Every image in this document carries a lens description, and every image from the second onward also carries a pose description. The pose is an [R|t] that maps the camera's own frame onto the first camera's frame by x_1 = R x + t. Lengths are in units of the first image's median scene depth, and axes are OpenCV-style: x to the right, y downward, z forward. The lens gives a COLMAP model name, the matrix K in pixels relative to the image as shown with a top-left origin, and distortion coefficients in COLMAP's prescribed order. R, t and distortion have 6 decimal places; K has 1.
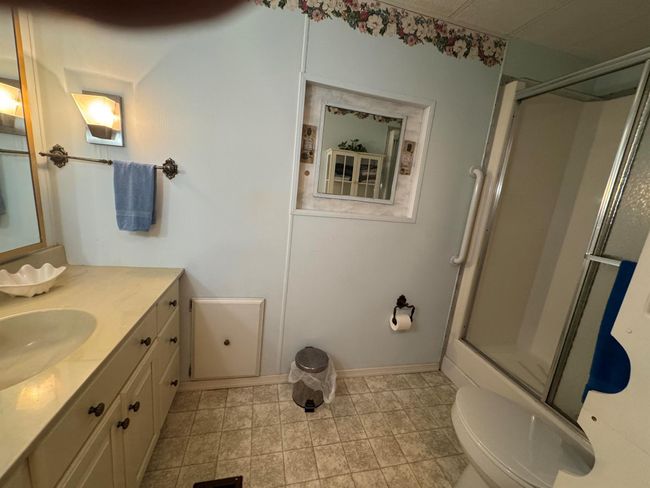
lens RADIAL K [[260.4, 0, 322.3], [0, 260.4, 243.6], [0, 0, 1]] dist [-0.000917, 0.000587]
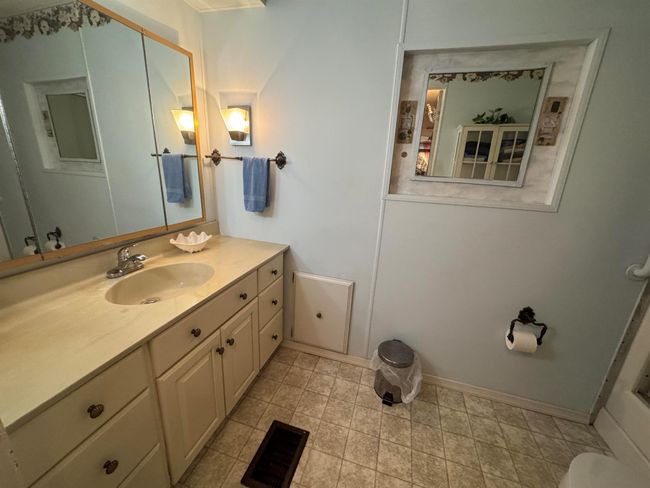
lens RADIAL K [[260.4, 0, 323.2], [0, 260.4, 243.0], [0, 0, 1]] dist [-0.000917, 0.000587]
pose [[0.862527, 0.083426, -0.499087, 0.185245], [-0.065731, 0.996431, 0.052964, 0.012103], [0.501724, -0.012878, 0.864932, 0.053153]]
